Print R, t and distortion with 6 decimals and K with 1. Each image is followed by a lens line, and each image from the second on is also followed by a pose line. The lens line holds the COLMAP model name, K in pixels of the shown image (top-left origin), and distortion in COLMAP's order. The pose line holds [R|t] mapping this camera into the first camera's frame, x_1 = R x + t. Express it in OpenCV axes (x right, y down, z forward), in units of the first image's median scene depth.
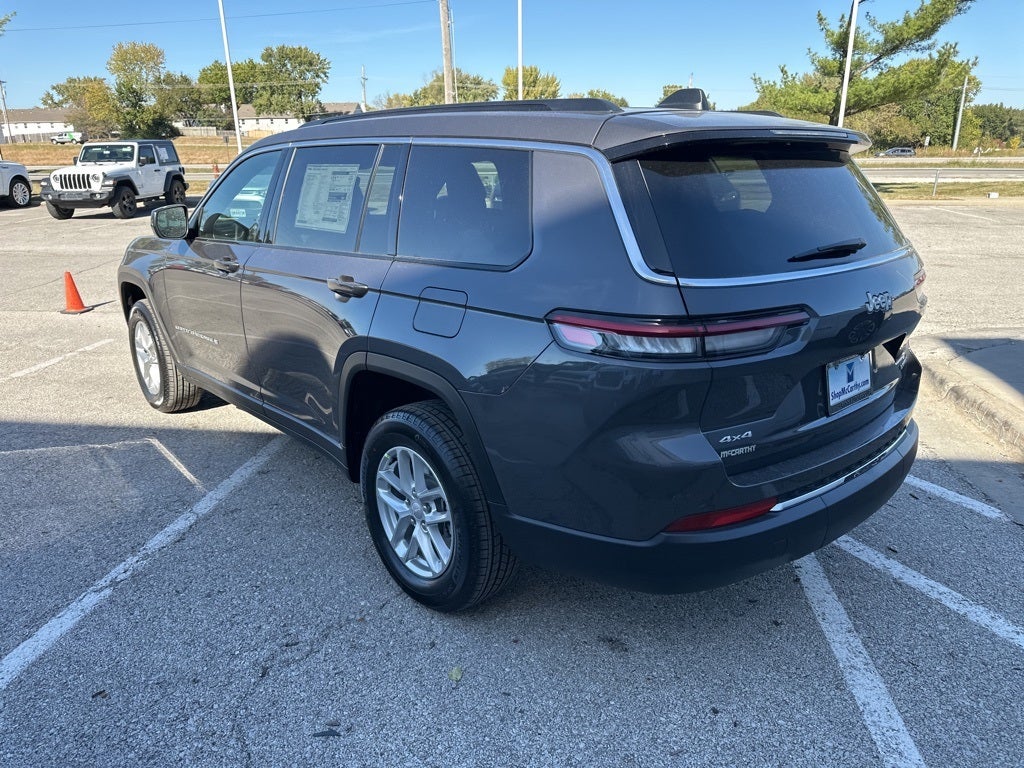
lens RADIAL K [[720.9, 0, 504.6], [0, 720.9, 390.4], [0, 0, 1]] dist [0.038044, -0.047050]
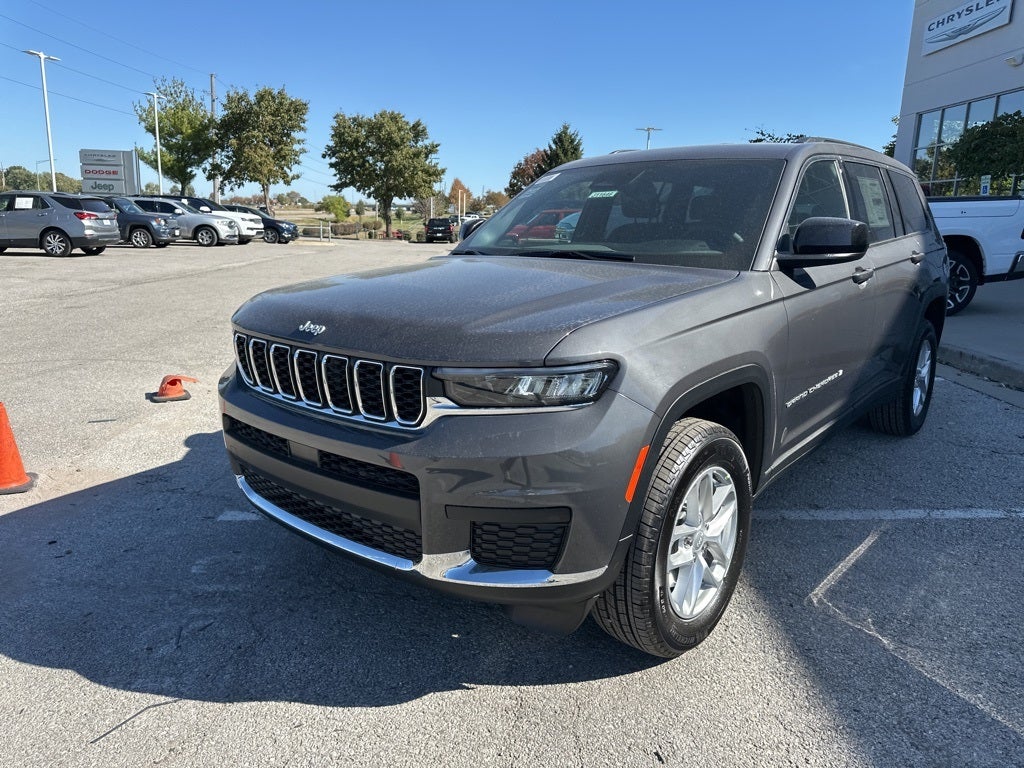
lens RADIAL K [[720.9, 0, 511.7], [0, 720.9, 381.2], [0, 0, 1]] dist [0.038044, -0.047050]
pose [[-0.145128, -0.212500, 0.966324, -1.498888], [0.296637, 0.922391, 0.247390, -0.491535], [-0.943899, 0.322550, -0.070830, 1.831848]]
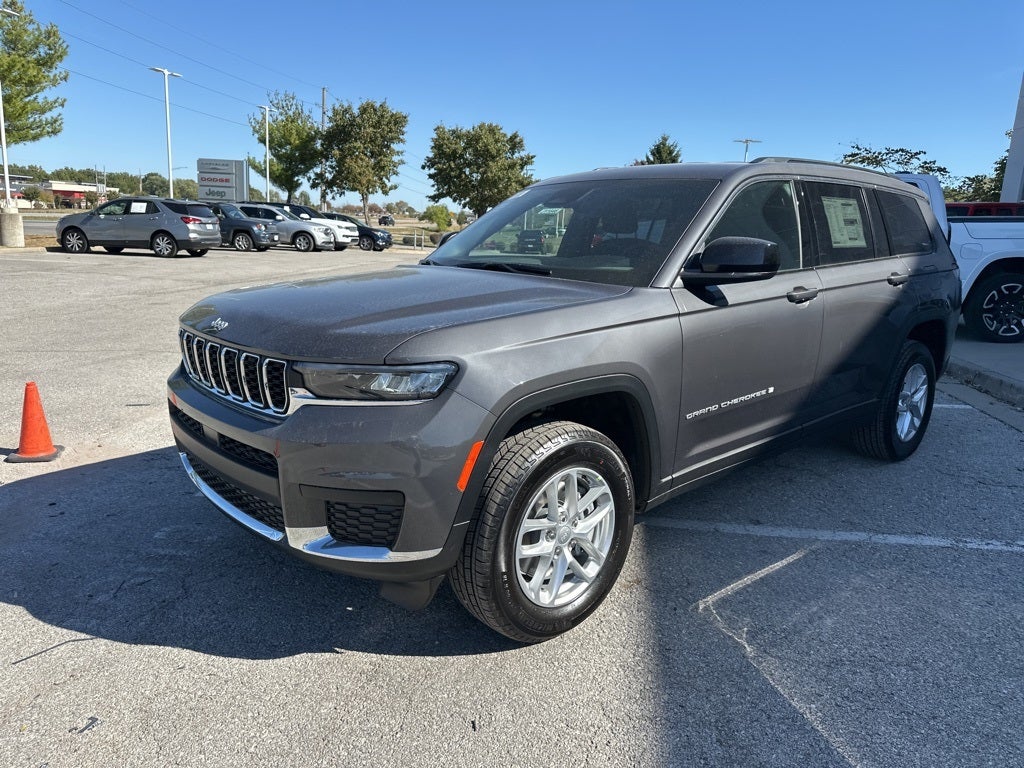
lens RADIAL K [[720.9, 0, 513.1], [0, 720.9, 387.9], [0, 0, 1]] dist [0.038044, -0.047050]
pose [[-0.010233, -0.210701, 0.977497, -1.588995], [0.281086, 0.937526, 0.205028, -0.427193], [-0.959628, 0.276859, 0.049631, 1.605913]]
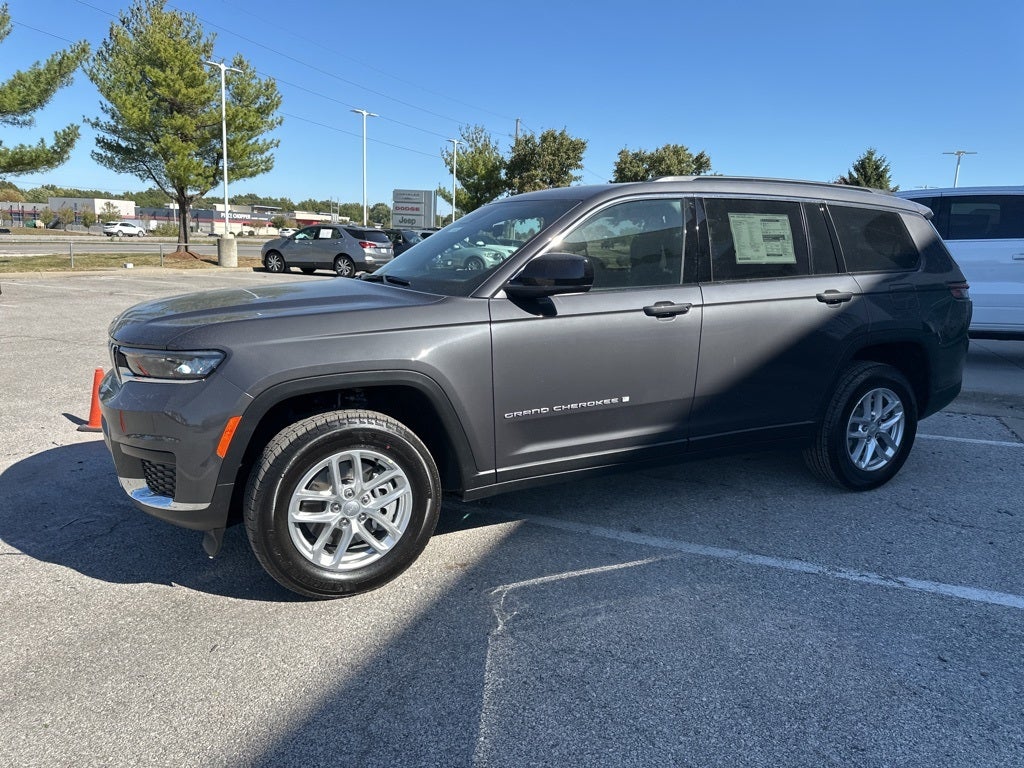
lens RADIAL K [[720.9, 0, 509.7], [0, 720.9, 384.1], [0, 0, 1]] dist [0.038044, -0.047050]
pose [[0.261261, -0.170613, 0.950070, -1.641676], [0.274779, 0.956679, 0.096238, -0.270142], [-0.925332, 0.235917, 0.296824, 1.108983]]
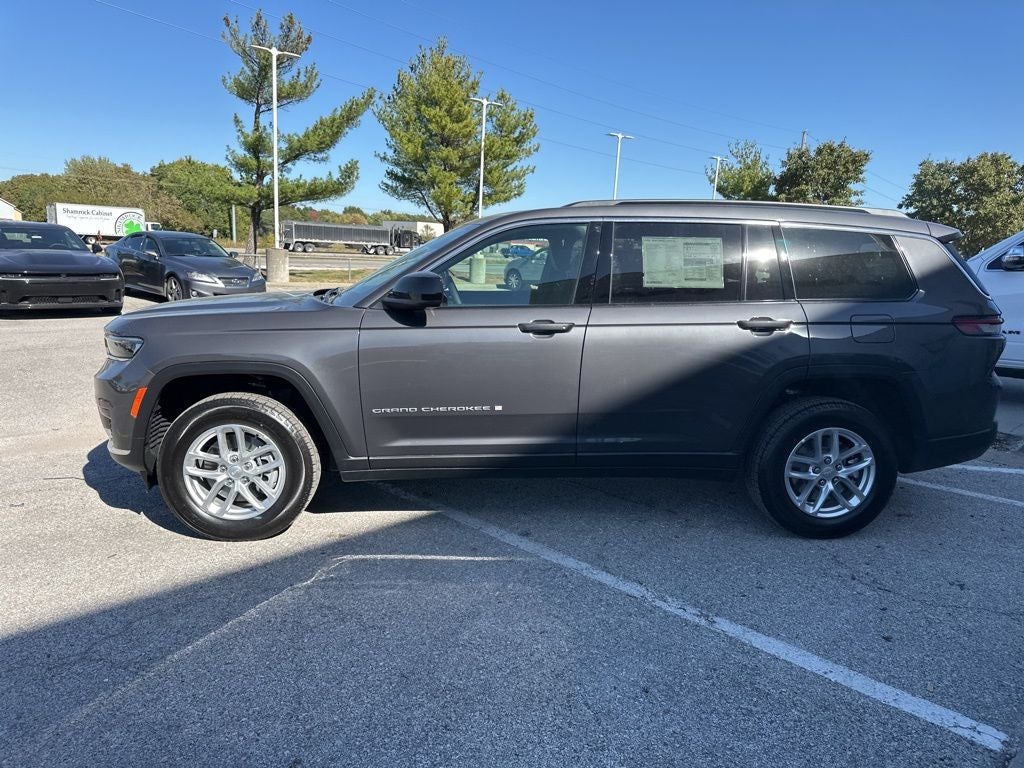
lens RADIAL K [[720.9, 0, 507.2], [0, 720.9, 390.0], [0, 0, 1]] dist [0.038044, -0.047050]
pose [[0.609127, -0.118298, 0.784201, -1.465492], [0.207319, 0.978181, -0.013475, -0.096708], [-0.765496, 0.170787, 0.620361, 0.499088]]
